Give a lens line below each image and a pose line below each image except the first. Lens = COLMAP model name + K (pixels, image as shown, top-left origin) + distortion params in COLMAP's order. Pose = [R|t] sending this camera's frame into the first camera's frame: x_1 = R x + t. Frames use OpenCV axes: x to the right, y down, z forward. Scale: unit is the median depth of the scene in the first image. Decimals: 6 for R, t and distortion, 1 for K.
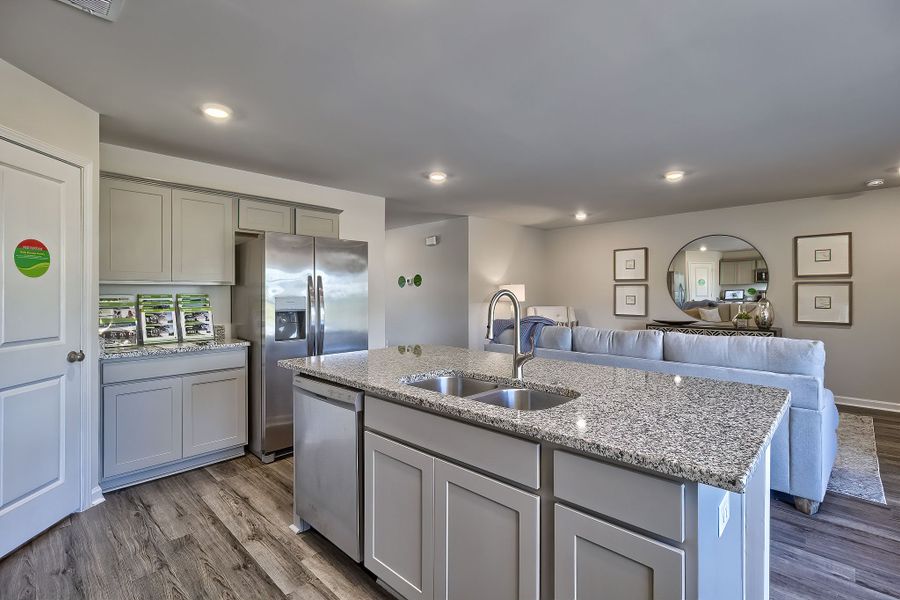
lens RADIAL K [[411.1, 0, 454.9], [0, 411.1, 294.0], [0, 0, 1]] dist [0.001180, 0.000549]
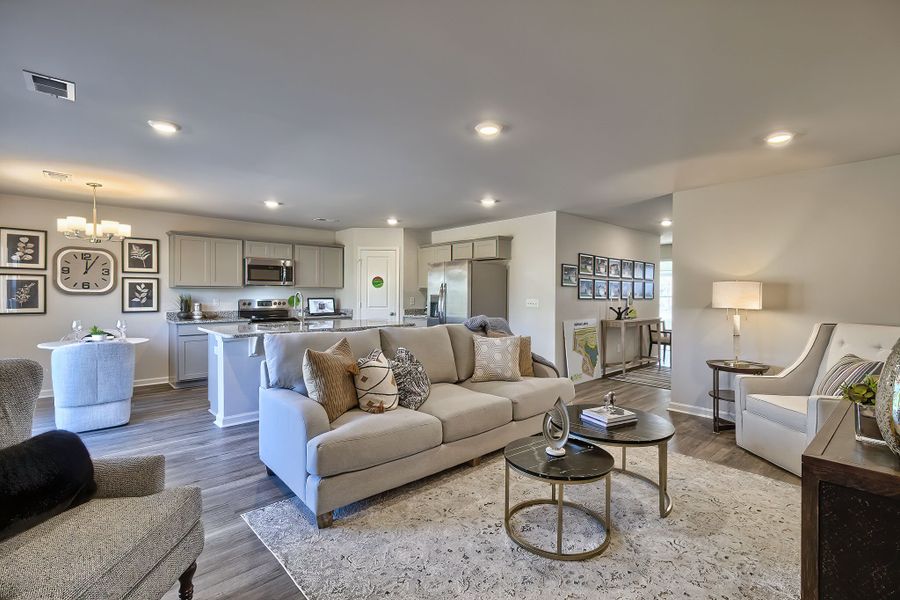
lens RADIAL K [[429.7, 0, 468.9], [0, 429.7, 295.2], [0, 0, 1]] dist [0.002738, 0.000495]
pose [[-0.044987, 0.007781, -0.998957, 1.077319], [-0.006708, 0.999945, 0.008091, -0.006225], [0.998965, 0.007065, -0.044932, 0.838266]]
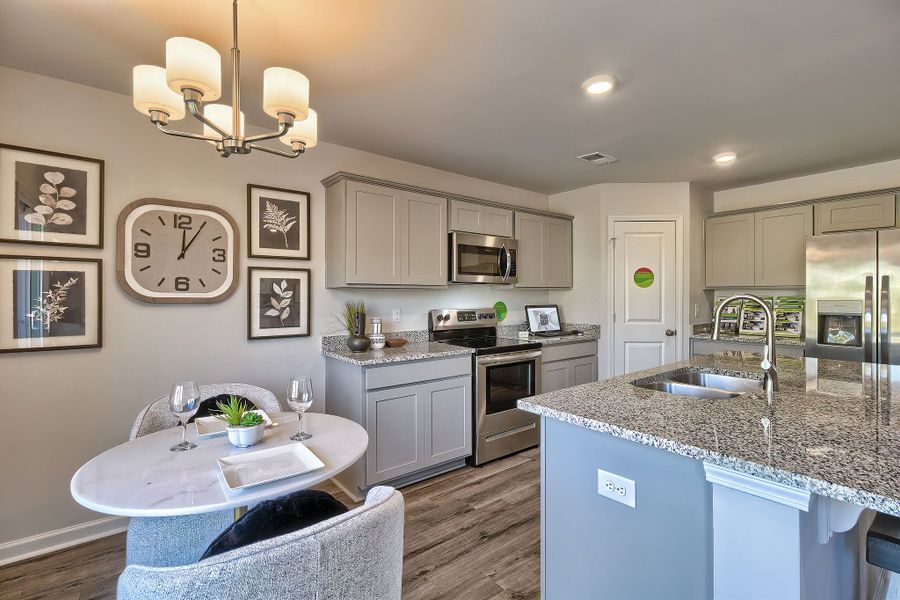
lens RADIAL K [[411.1, 0, 454.9], [0, 411.1, 294.0], [0, 0, 1]] dist [0.001180, 0.000549]
pose [[-0.137365, -0.001201, -0.990520, 0.435607], [-0.000596, 0.999999, -0.001130, -0.003134], [0.990520, 0.000435, -0.137365, 0.173046]]
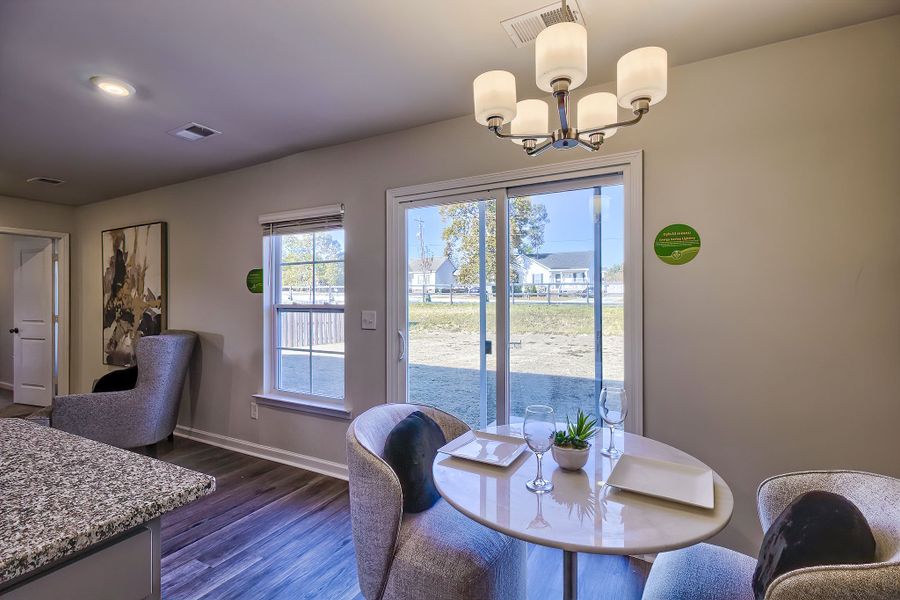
lens RADIAL K [[411.5, 0, 453.1], [0, 411.5, 297.3], [0, 0, 1]] dist [-0.000246, 0.000212]
pose [[-0.274109, 0.008375, 0.961662, -0.088724], [0.004773, 0.999962, -0.007348, -0.001580], [-0.961687, 0.002576, -0.274138, 0.121877]]
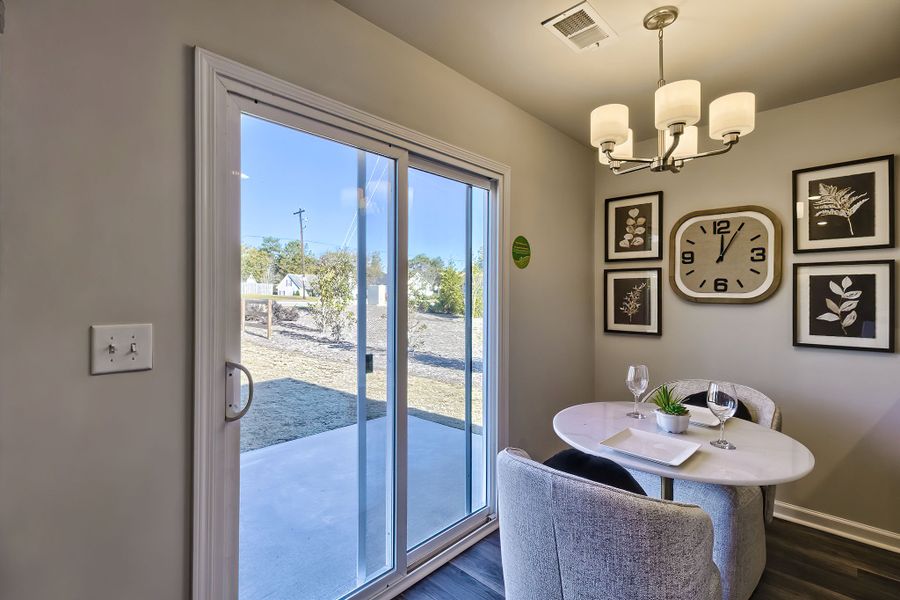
lens RADIAL K [[411.1, 0, 454.9], [0, 411.1, 294.0], [0, 0, 1]] dist [0.001180, 0.000549]
pose [[-0.999933, 0.000102, -0.011565, 0.338102], [0.000108, 1.000000, -0.000497, -0.003835], [0.011565, -0.000499, -0.999933, 0.311811]]
